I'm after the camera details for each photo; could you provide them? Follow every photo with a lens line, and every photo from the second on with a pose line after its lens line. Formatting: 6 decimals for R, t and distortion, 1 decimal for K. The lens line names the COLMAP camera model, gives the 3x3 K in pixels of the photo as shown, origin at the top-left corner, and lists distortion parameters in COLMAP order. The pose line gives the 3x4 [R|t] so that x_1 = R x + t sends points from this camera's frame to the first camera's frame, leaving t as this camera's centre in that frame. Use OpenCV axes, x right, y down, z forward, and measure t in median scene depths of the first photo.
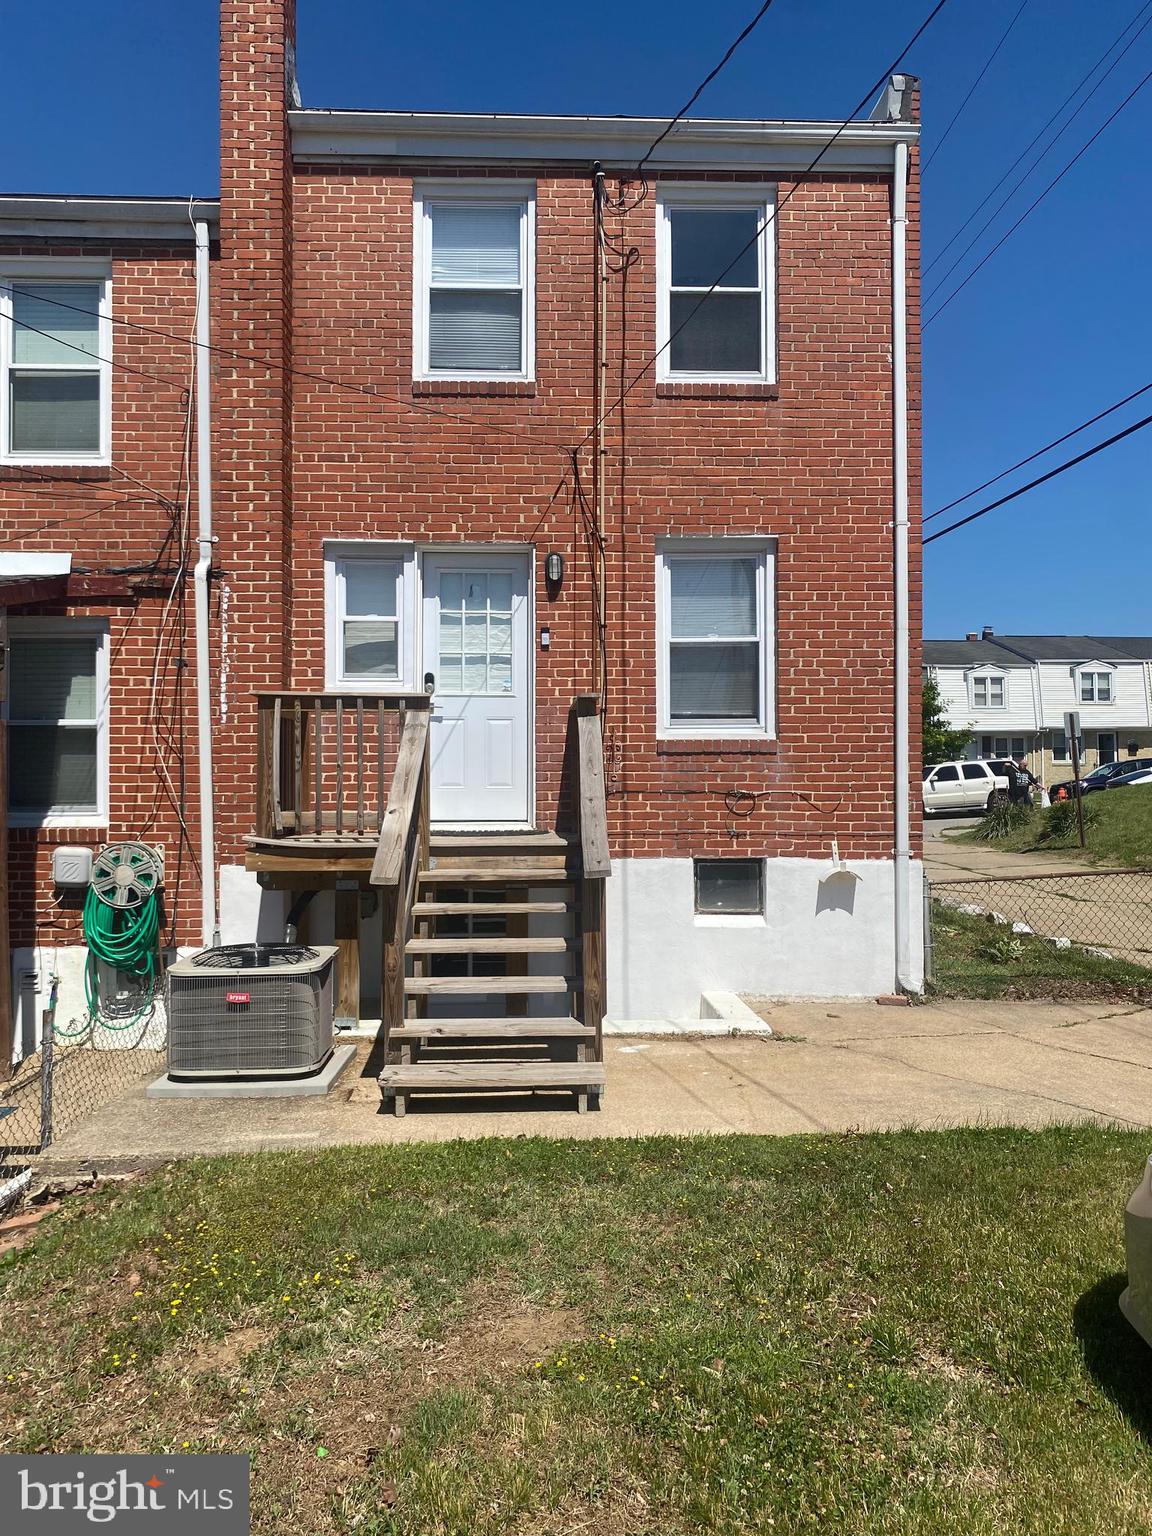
lens RADIAL K [[1163.8, 0, 590.5], [0, 1163.8, 758.6], [0, 0, 1]] dist [0.145609, -0.373004]
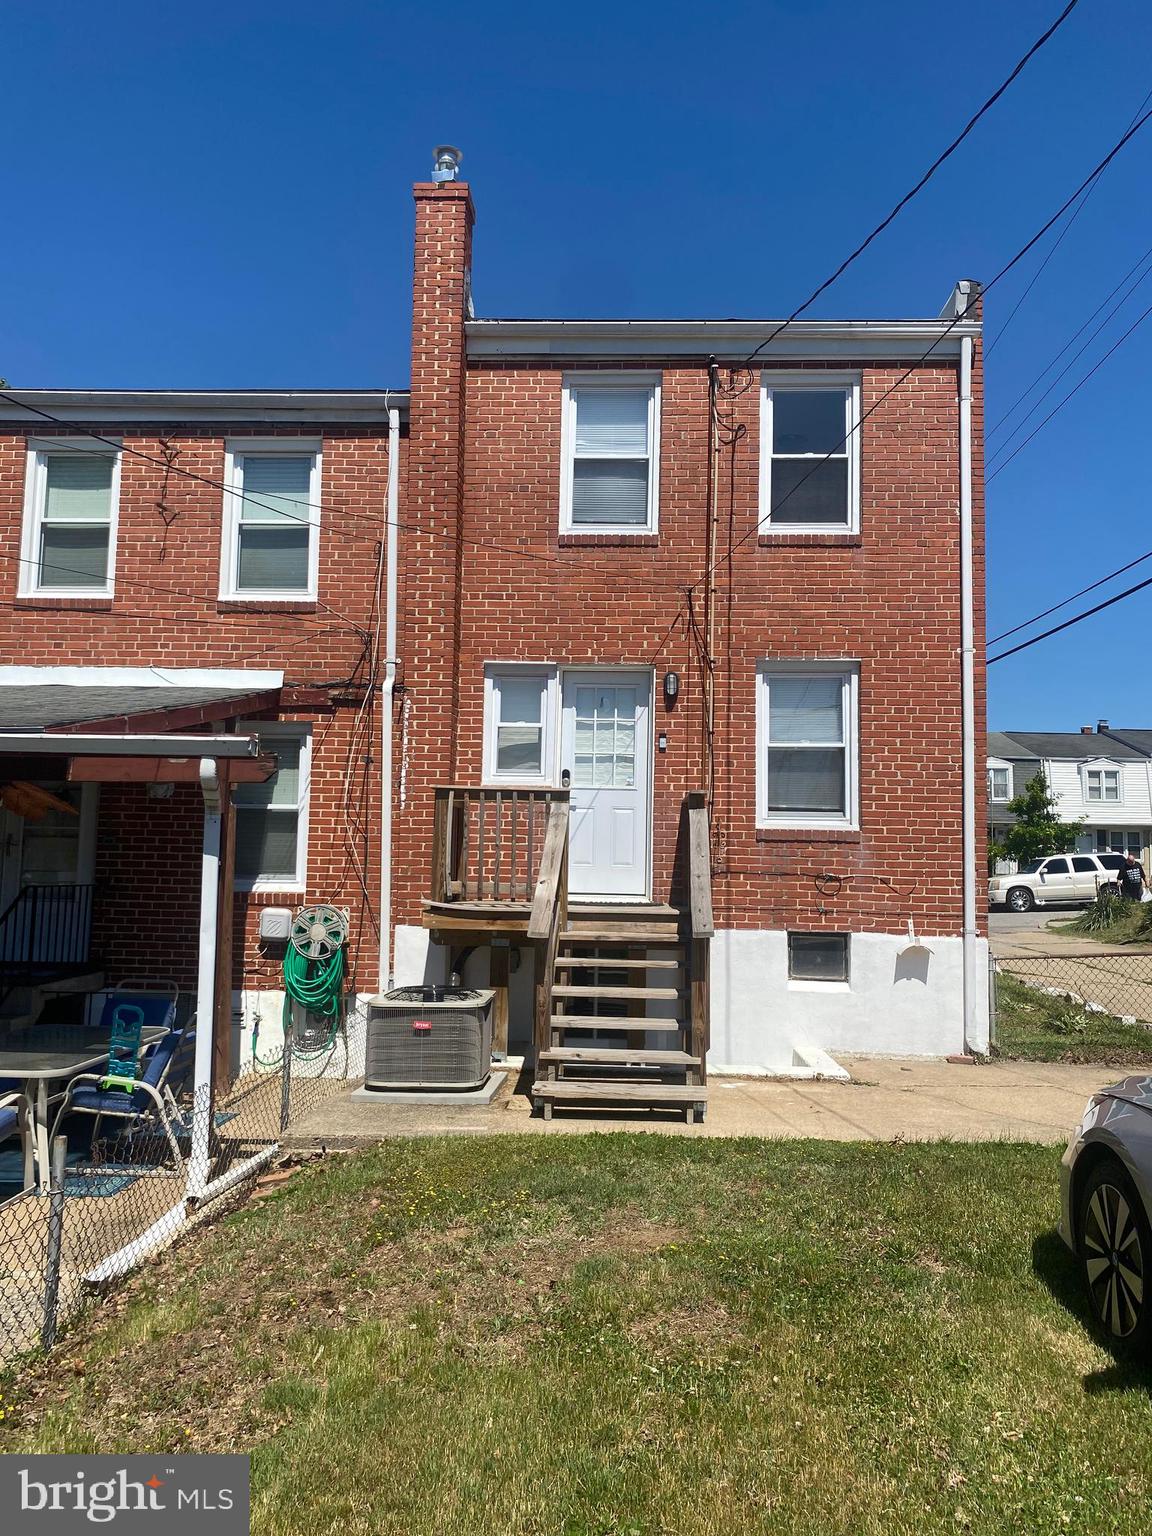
lens RADIAL K [[1163.8, 0, 590.5], [0, 1163.8, 758.6], [0, 0, 1]] dist [0.145609, -0.373004]
pose [[0.995318, 0.012531, -0.095840, 0.002293], [-0.019357, 0.997315, -0.070621, -0.000328], [0.094698, 0.072145, 0.992888, -0.198615]]
